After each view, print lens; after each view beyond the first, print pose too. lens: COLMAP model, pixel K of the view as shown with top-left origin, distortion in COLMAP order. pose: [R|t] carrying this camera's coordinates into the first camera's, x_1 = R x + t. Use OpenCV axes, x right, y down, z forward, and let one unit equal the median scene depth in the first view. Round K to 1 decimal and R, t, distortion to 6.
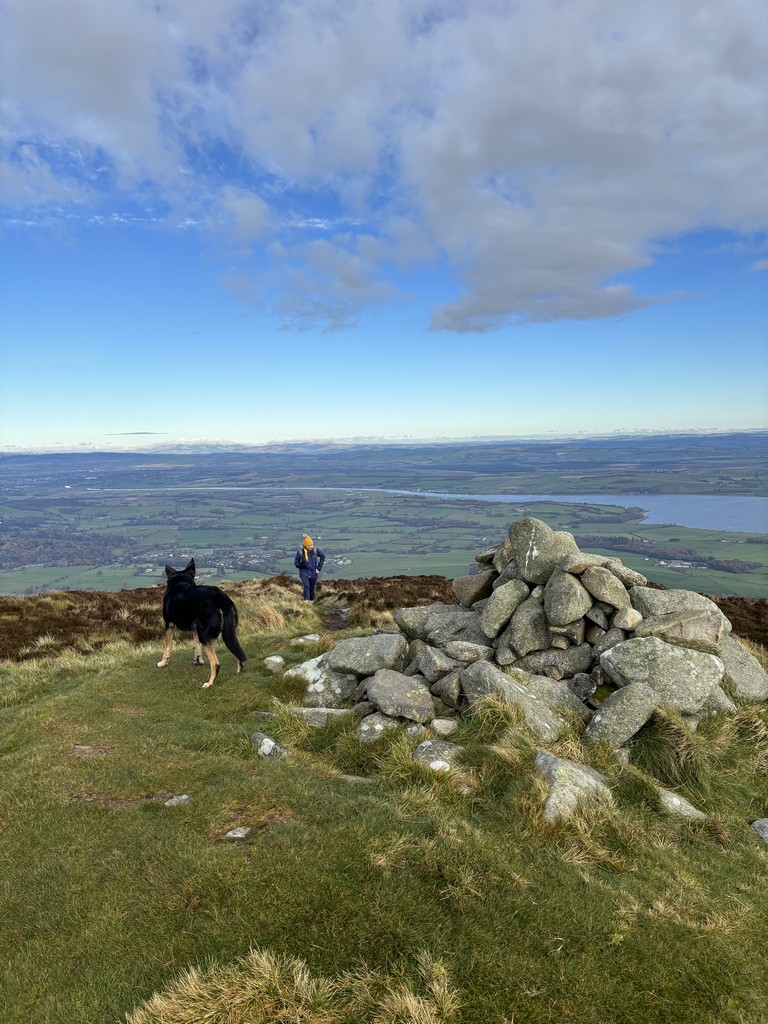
lens RADIAL K [[779.8, 0, 380.9], [0, 779.8, 506.8], [0, 0, 1]] dist [0.065831, -0.073368]
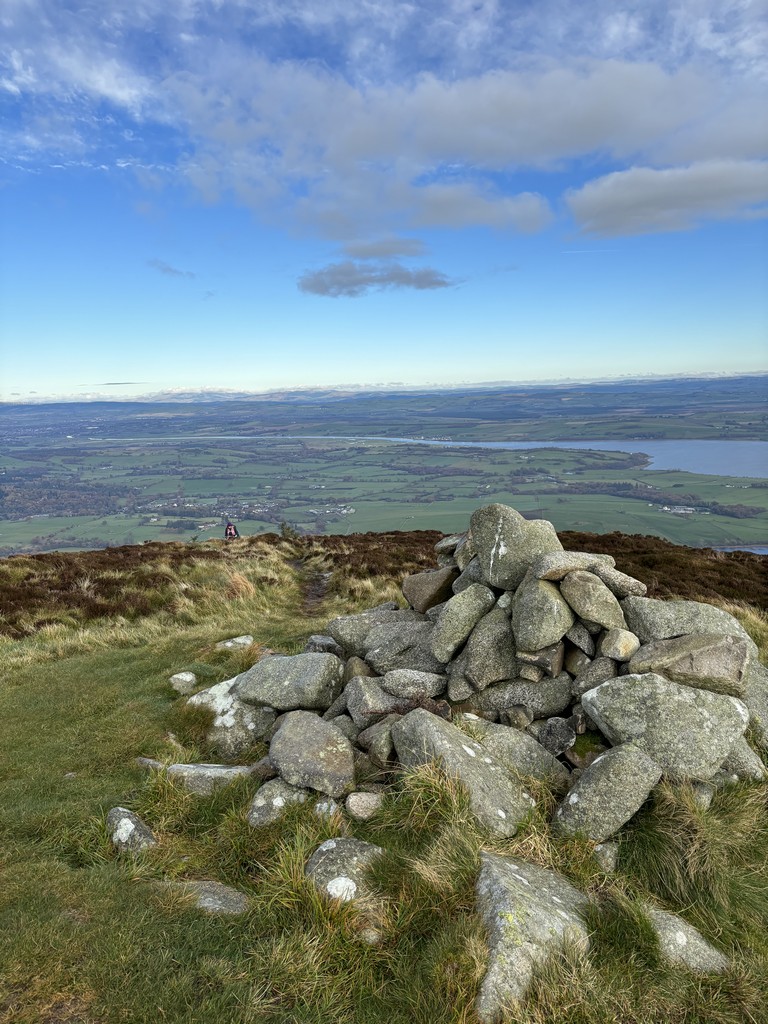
lens RADIAL K [[765.8, 0, 389.5], [0, 765.8, 516.9], [0, 0, 1]] dist [0.070363, -0.077613]
pose [[0.999967, -0.008047, -0.000677, 0.085794], [0.008076, 0.996490, 0.083320, -0.036946], [0.000004, -0.083323, 0.996523, 0.246919]]
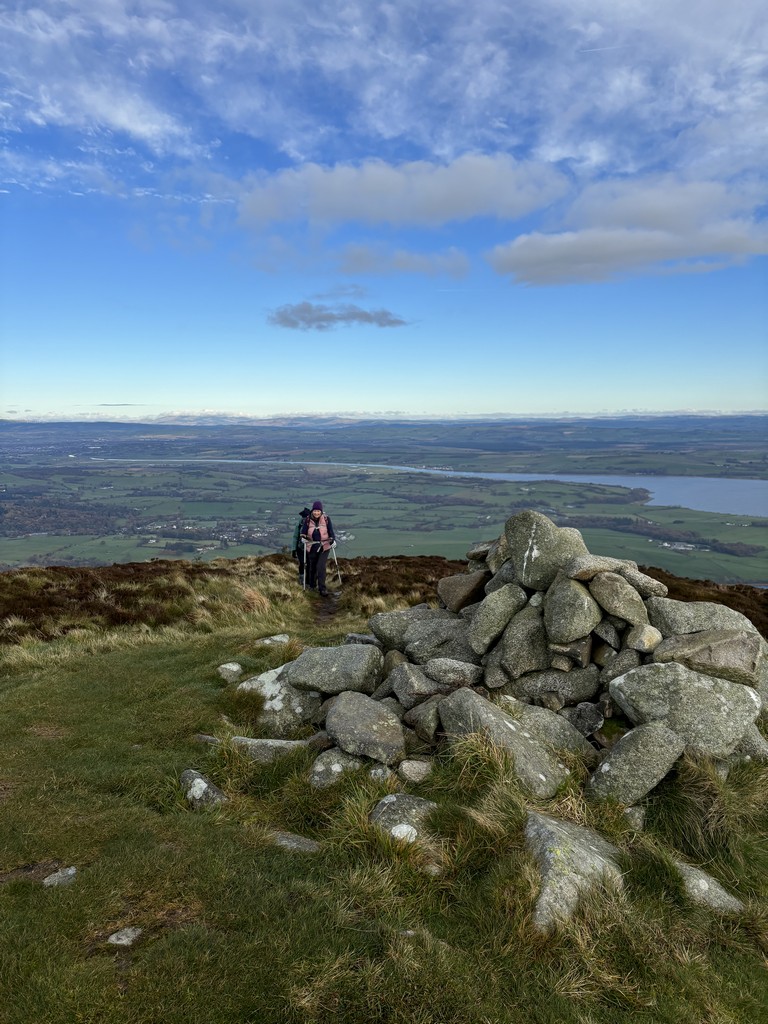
lens RADIAL K [[772.1, 0, 386.8], [0, 772.1, 518.4], [0, 0, 1]] dist [0.065183, -0.072191]
pose [[0.999790, 0.020502, -0.000076, 0.036724], [-0.020476, 0.998687, 0.046961, -0.014092], [0.001039, -0.046950, 0.998897, 0.167906]]
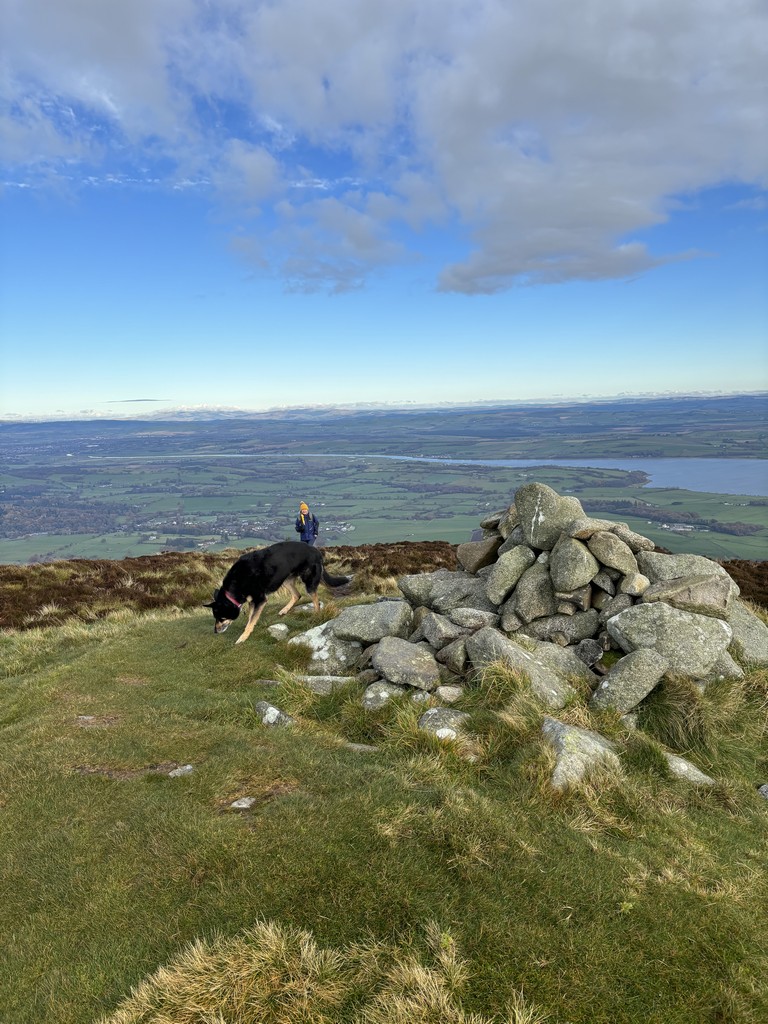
lens RADIAL K [[778.8, 0, 386.6], [0, 778.8, 509.4], [0, 0, 1]] dist [0.069121, -0.080803]
pose [[0.999962, -0.008130, 0.002987, -0.000379], [0.007981, 0.998869, 0.046882, -0.000058], [-0.003364, -0.046857, 0.998896, 0.017557]]
